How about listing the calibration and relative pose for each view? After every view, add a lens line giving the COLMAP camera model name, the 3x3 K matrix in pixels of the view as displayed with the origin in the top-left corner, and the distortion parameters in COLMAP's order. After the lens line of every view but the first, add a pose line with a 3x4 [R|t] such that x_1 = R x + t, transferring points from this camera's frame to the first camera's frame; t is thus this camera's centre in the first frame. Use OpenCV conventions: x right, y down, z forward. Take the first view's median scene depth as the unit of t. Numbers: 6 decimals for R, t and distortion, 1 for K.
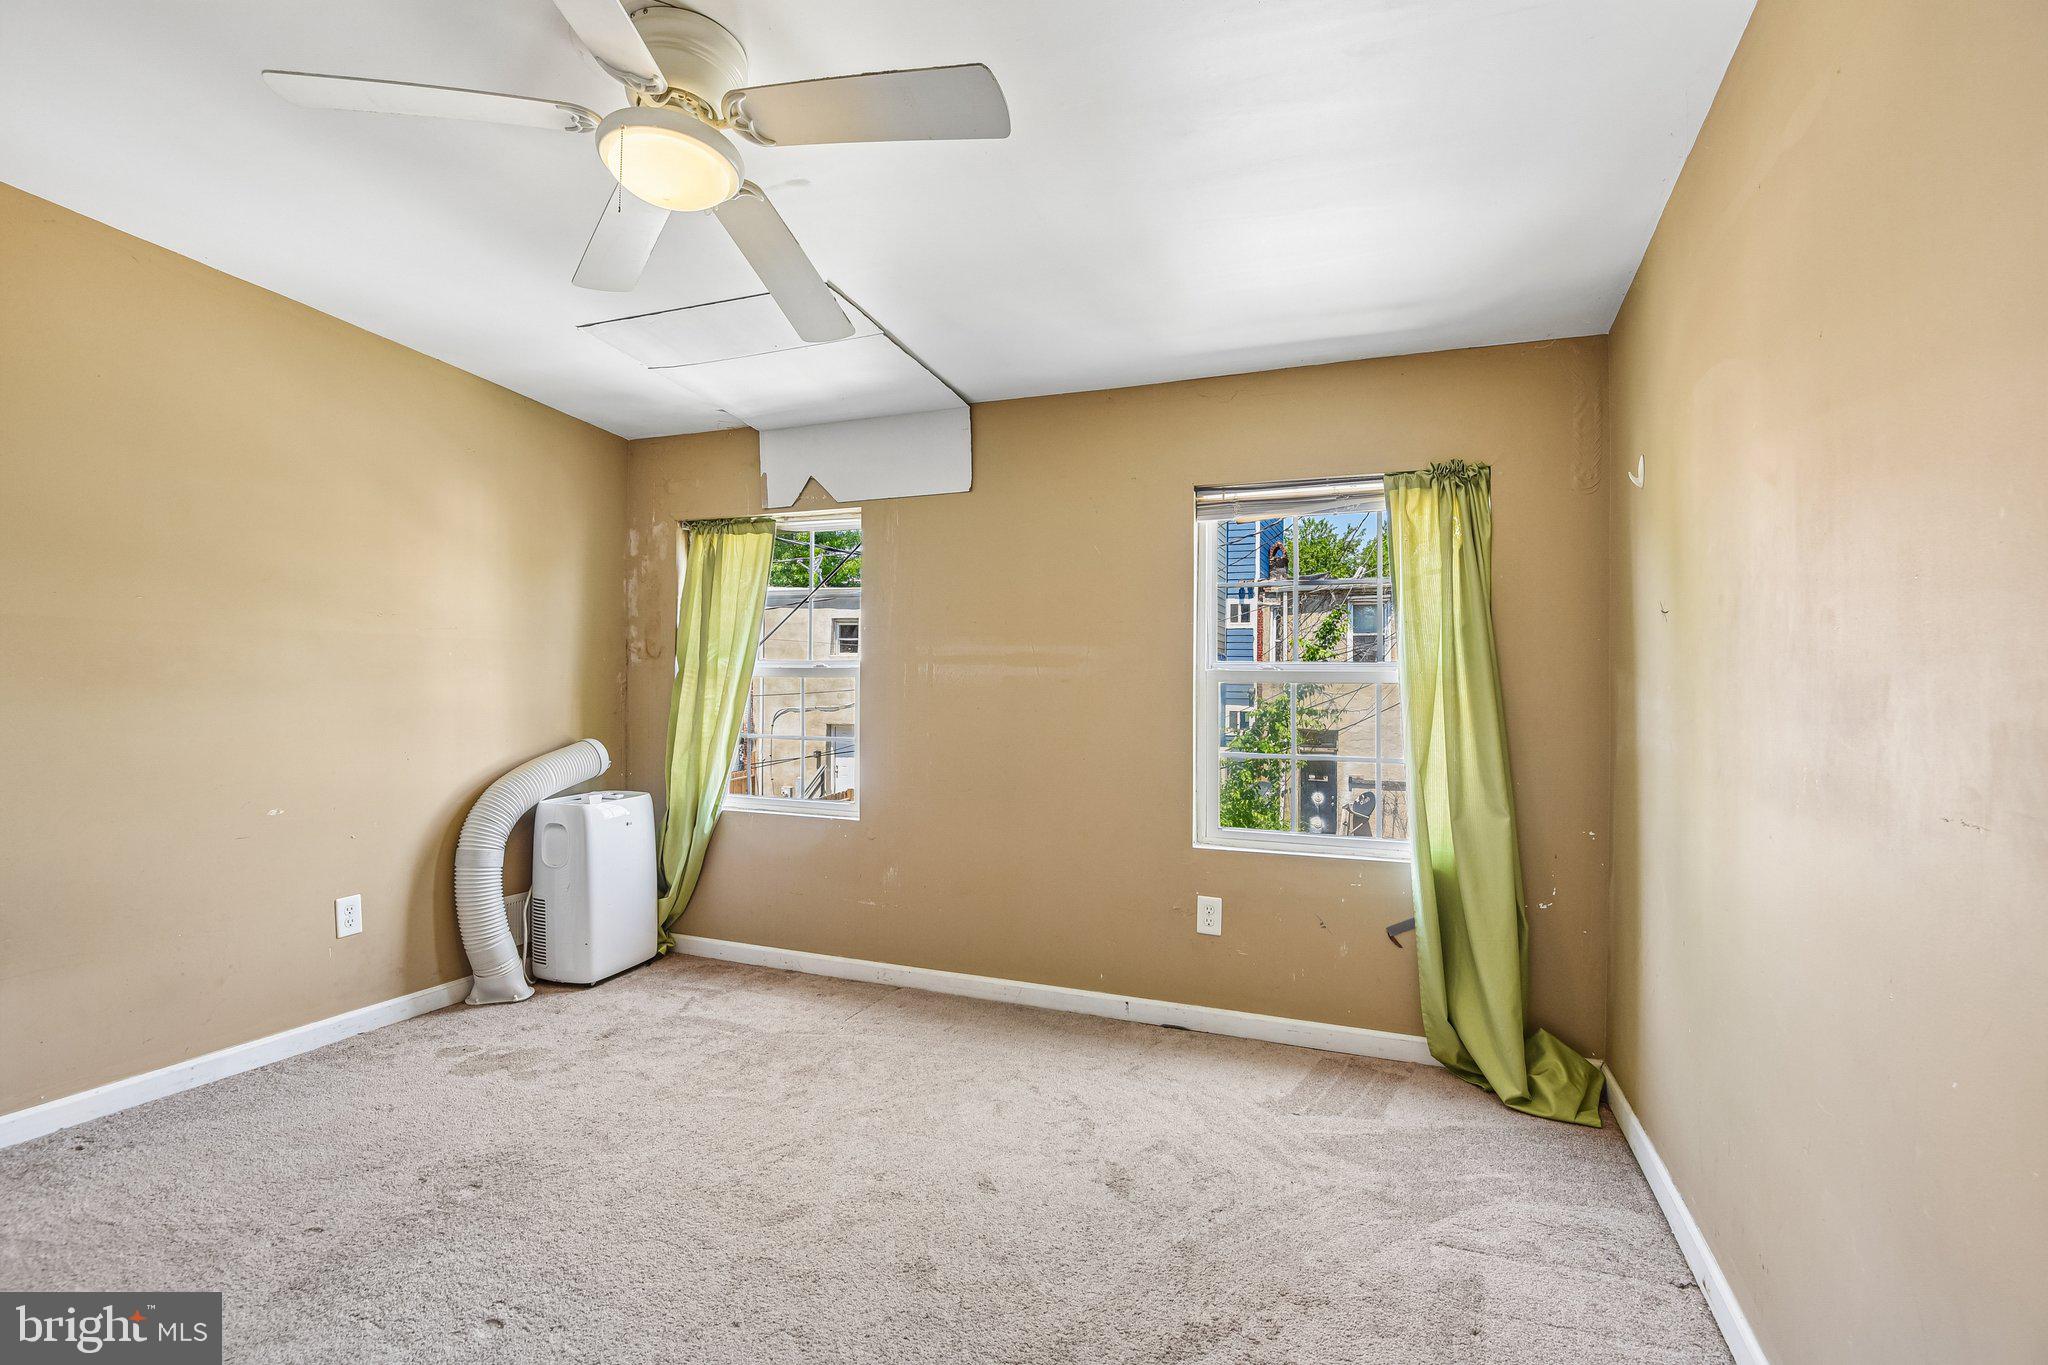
lens RADIAL K [[947.4, 0, 994.6], [0, 947.4, 665.2], [0, 0, 1]] dist [-0.000086, -0.042356]
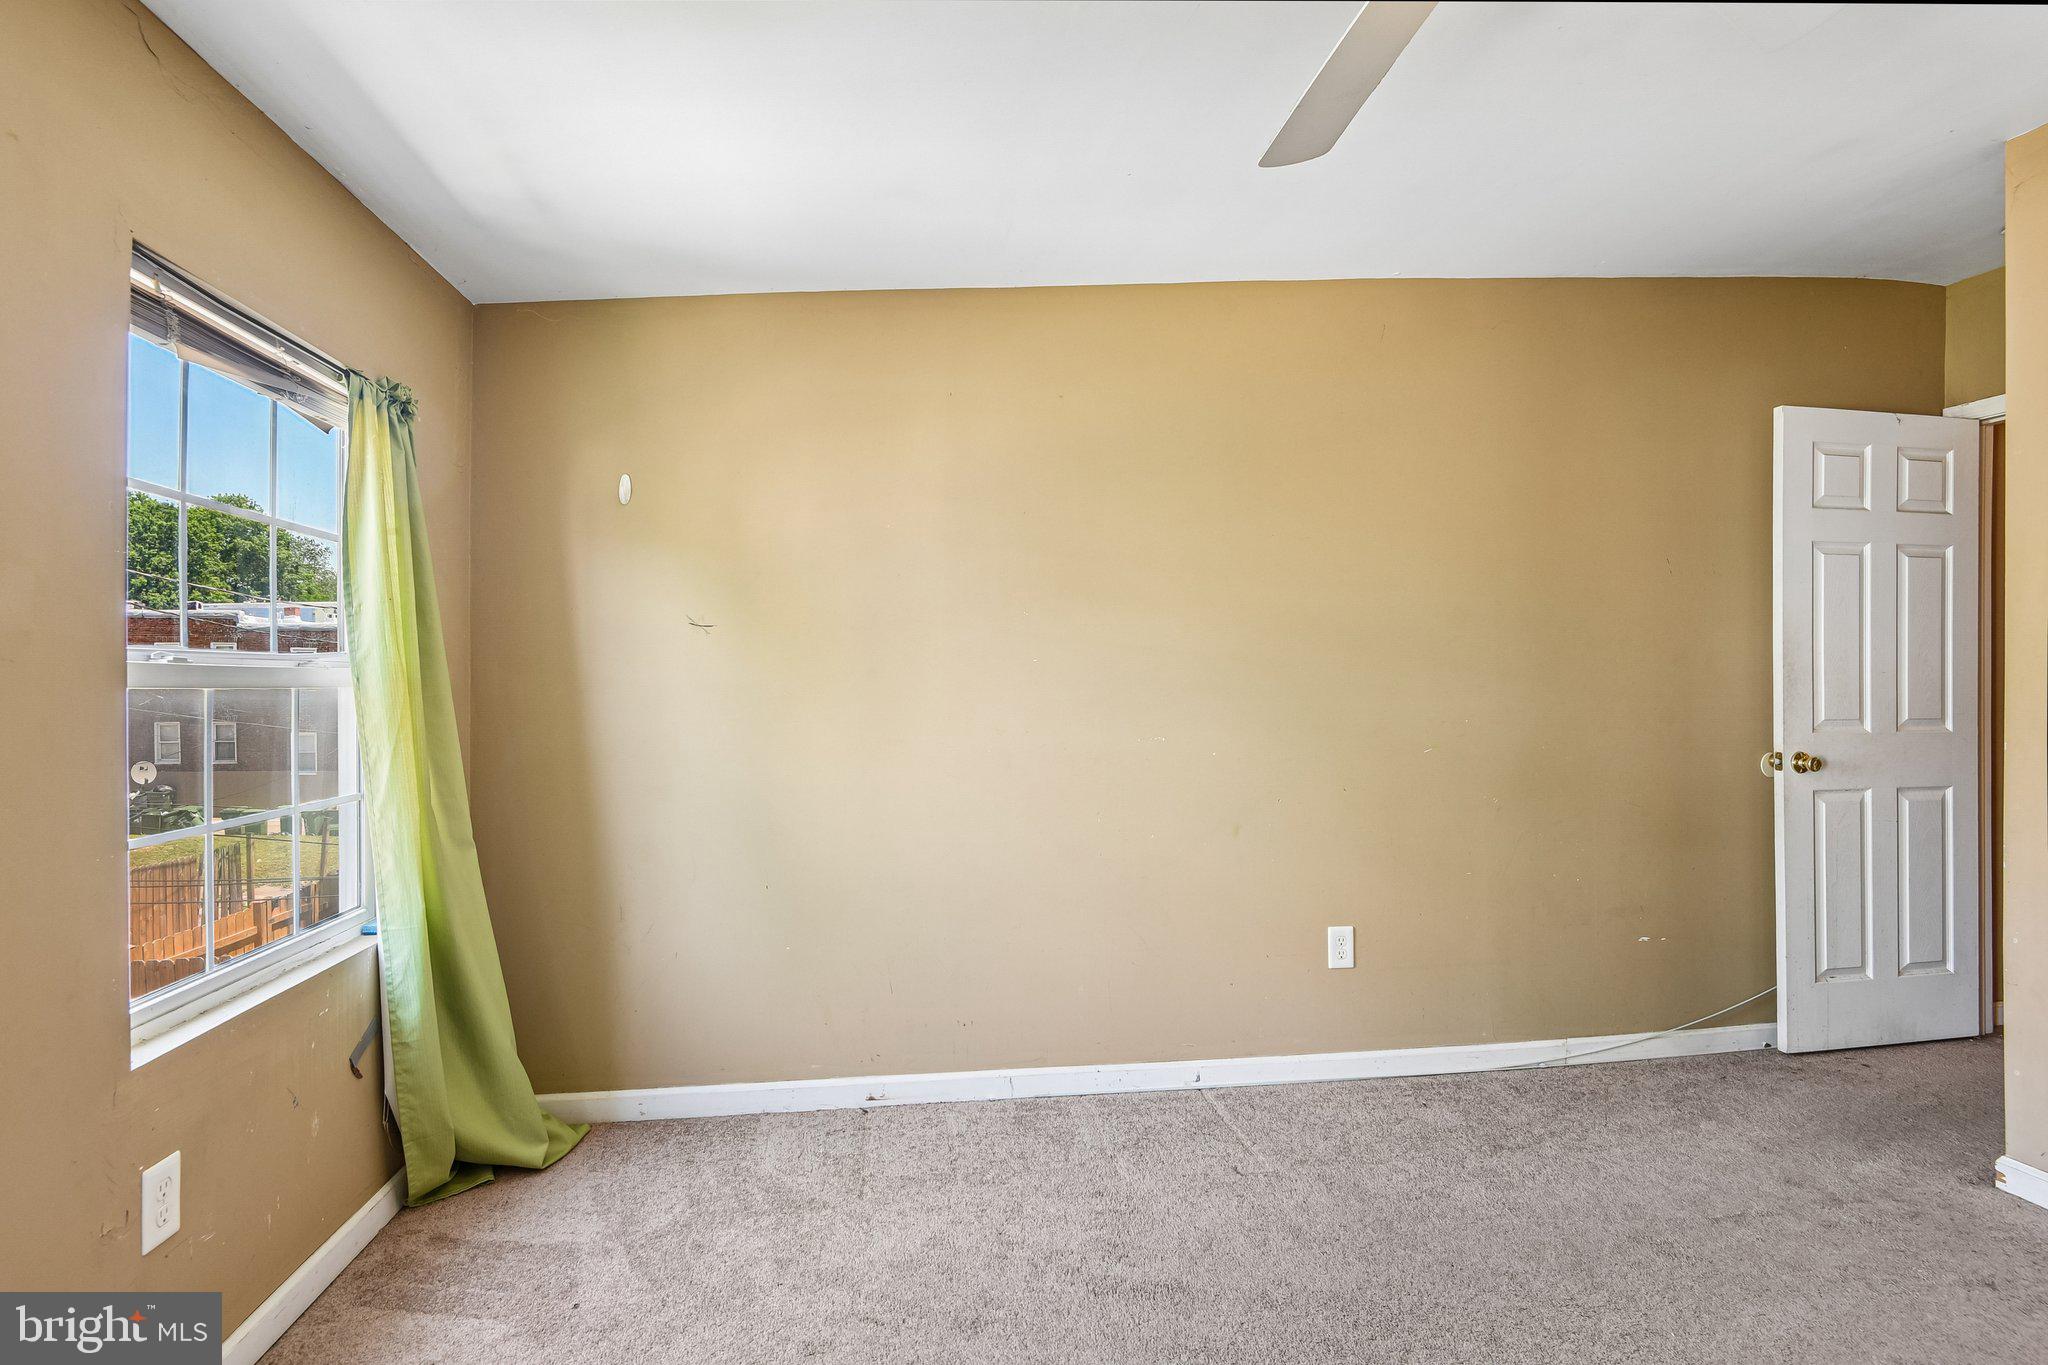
lens RADIAL K [[977.1, 0, 1026.2], [0, 977.1, 683.7], [0, 0, 1]] dist [0.016664, -0.020086]
pose [[-0.510022, -0.002543, 0.860158, -0.392081], [-0.014879, 0.999872, -0.005866, 0.011285], [-0.860033, -0.015790, -0.509994, 0.893032]]
